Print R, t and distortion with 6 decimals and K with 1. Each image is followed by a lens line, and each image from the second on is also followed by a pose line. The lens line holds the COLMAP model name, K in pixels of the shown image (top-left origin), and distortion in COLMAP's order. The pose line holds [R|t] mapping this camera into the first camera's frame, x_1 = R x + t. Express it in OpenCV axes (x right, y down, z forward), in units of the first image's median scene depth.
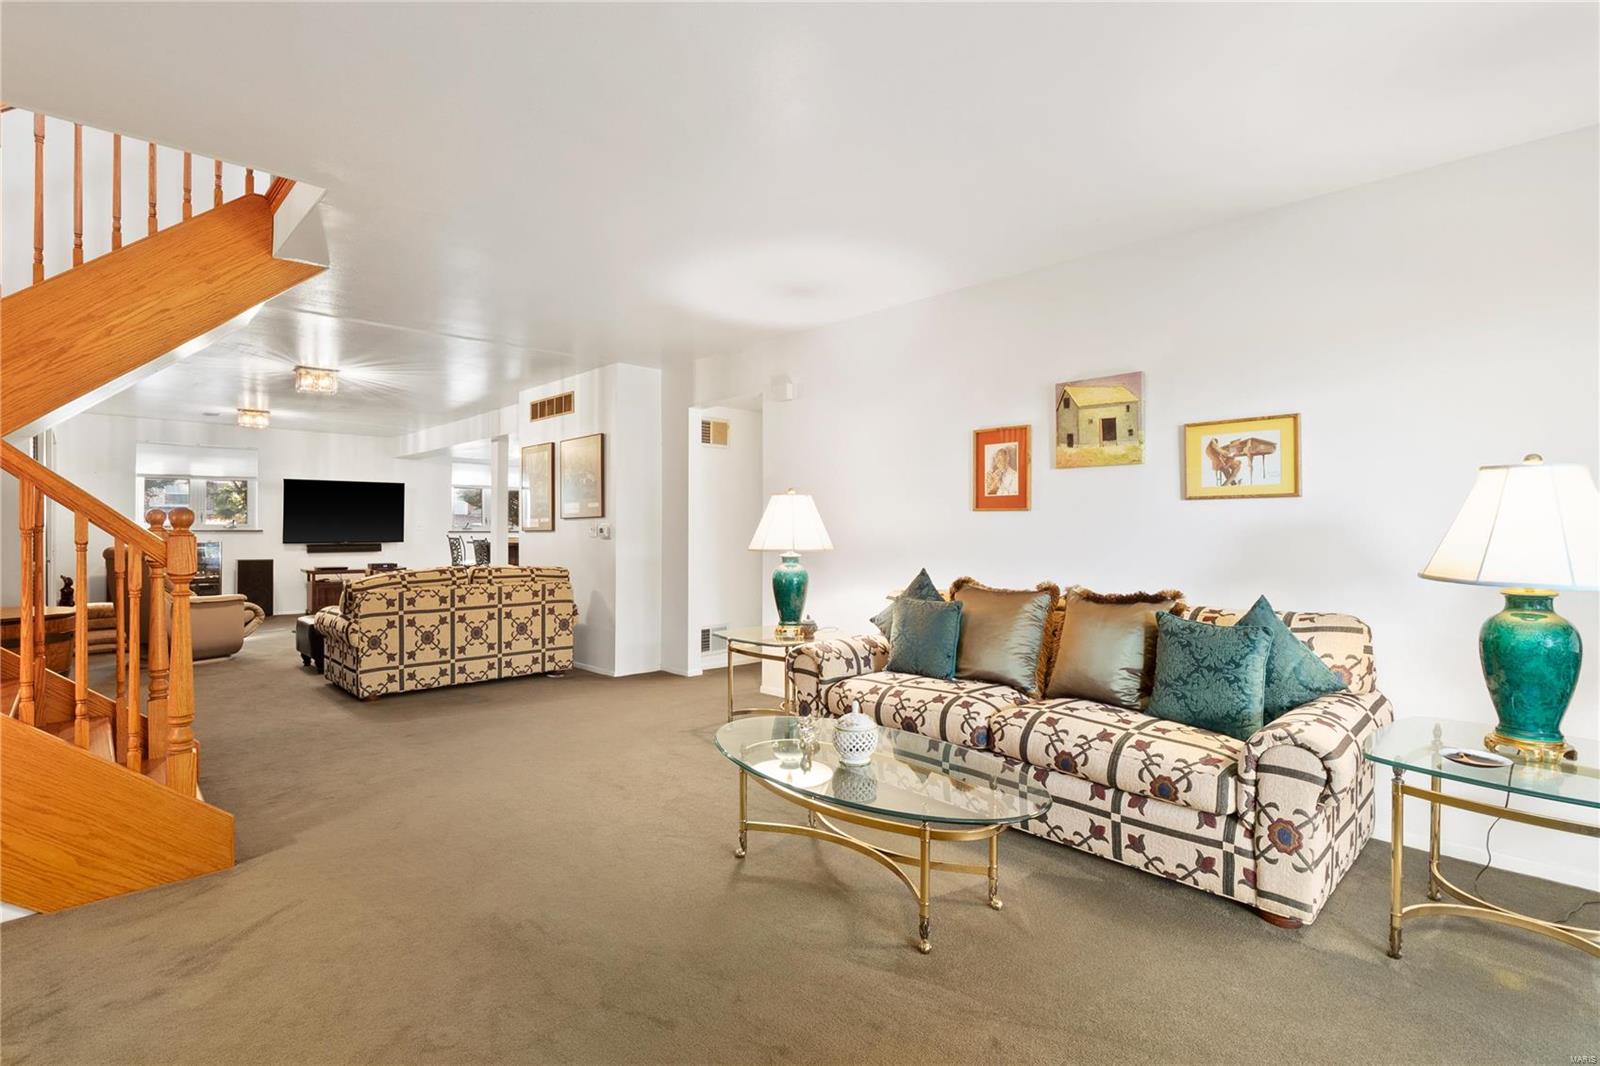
lens RADIAL K [[758.5, 0, 795.8], [0, 758.5, 515.8], [0, 0, 1]] dist [-0.007197, -0.000327]
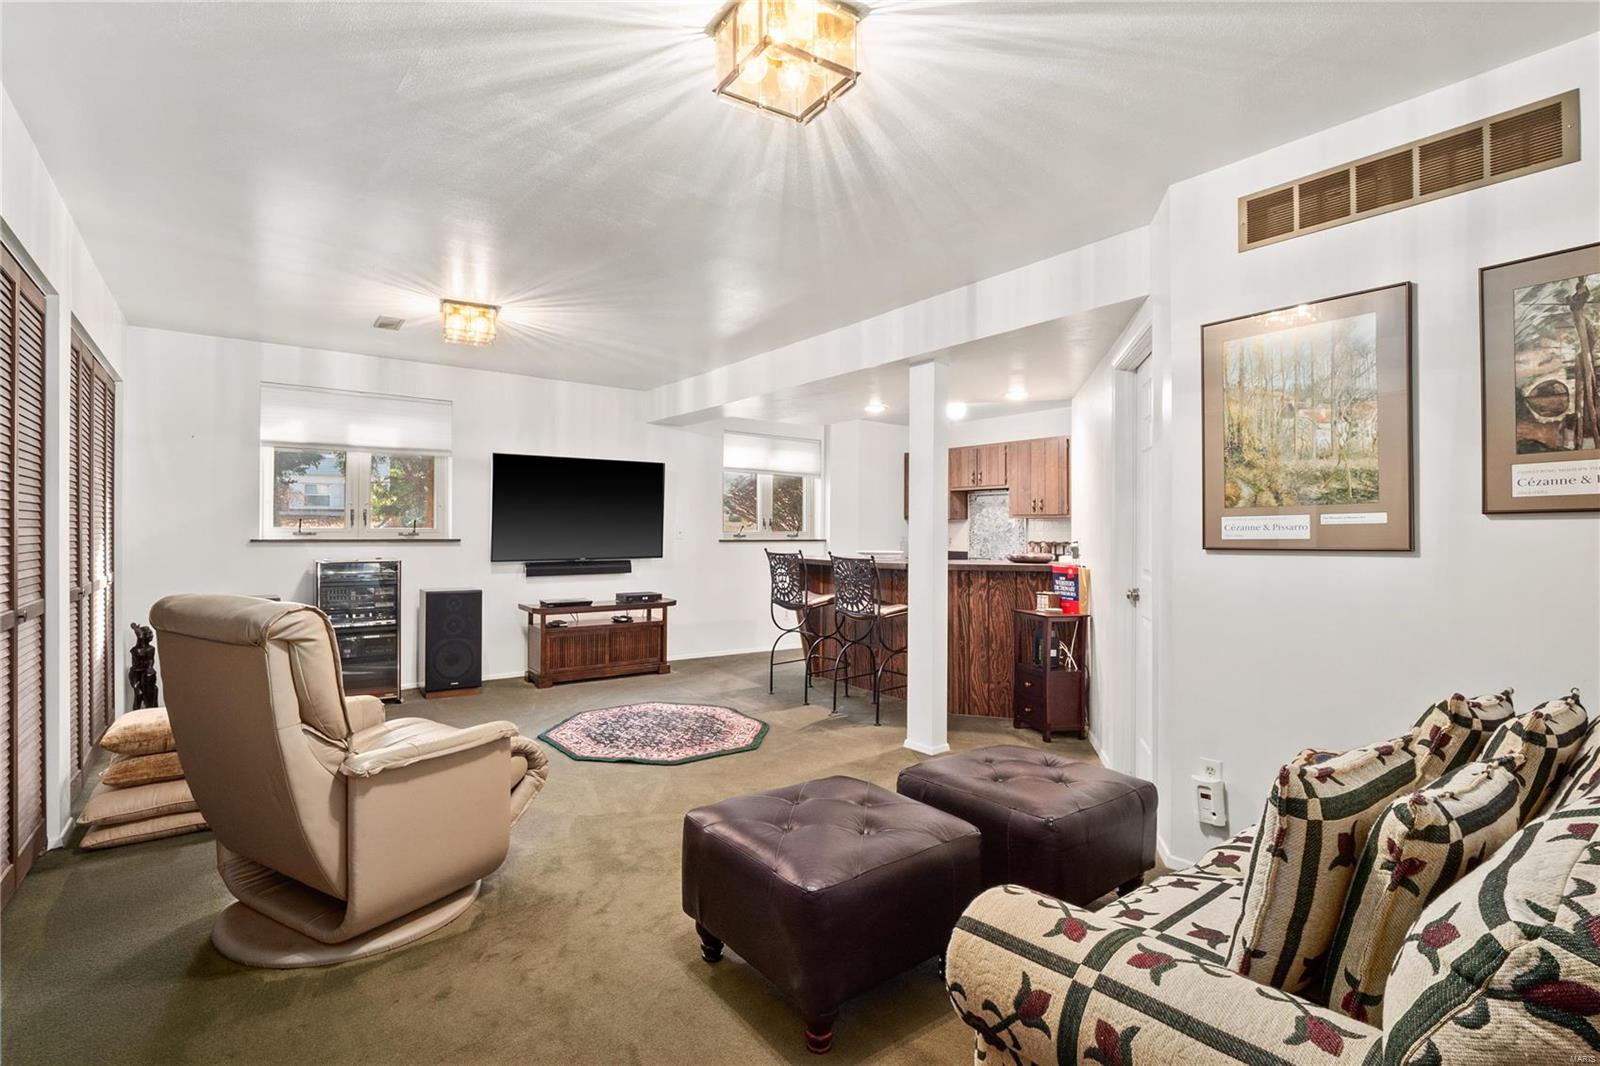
lens RADIAL K [[748.5, 0, 797.8], [0, 748.5, 517.3], [0, 0, 1]] dist [-0.010438, -0.000291]
pose [[0.994084, -0.001719, -0.108598, -0.748151], [0.001342, 0.999993, -0.003547, 0.008979], [0.108604, 0.003381, 0.994079, 0.883786]]
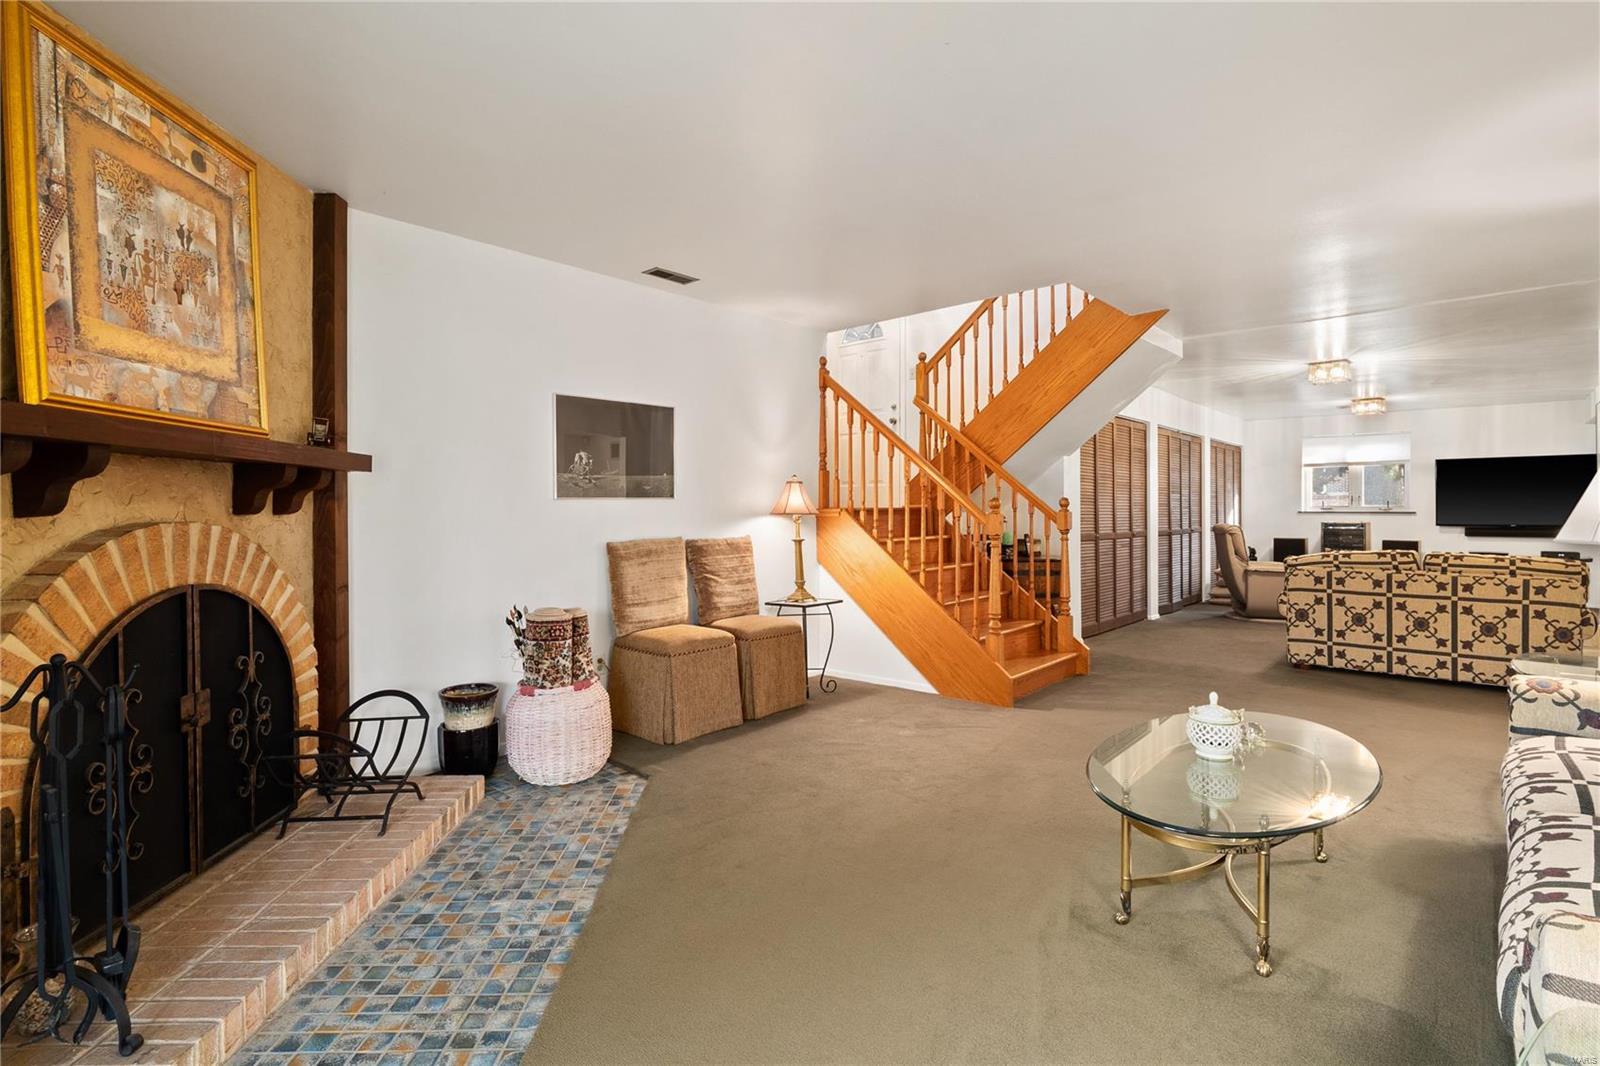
lens RADIAL K [[758.5, 0, 795.8], [0, 758.5, 515.8], [0, 0, 1]] dist [-0.007197, -0.000327]
pose [[0.076420, 0.007136, -0.997050, 0.469712], [0.016765, 0.999824, 0.008440, 0.004169], [0.996935, -0.017361, 0.076287, 0.200638]]
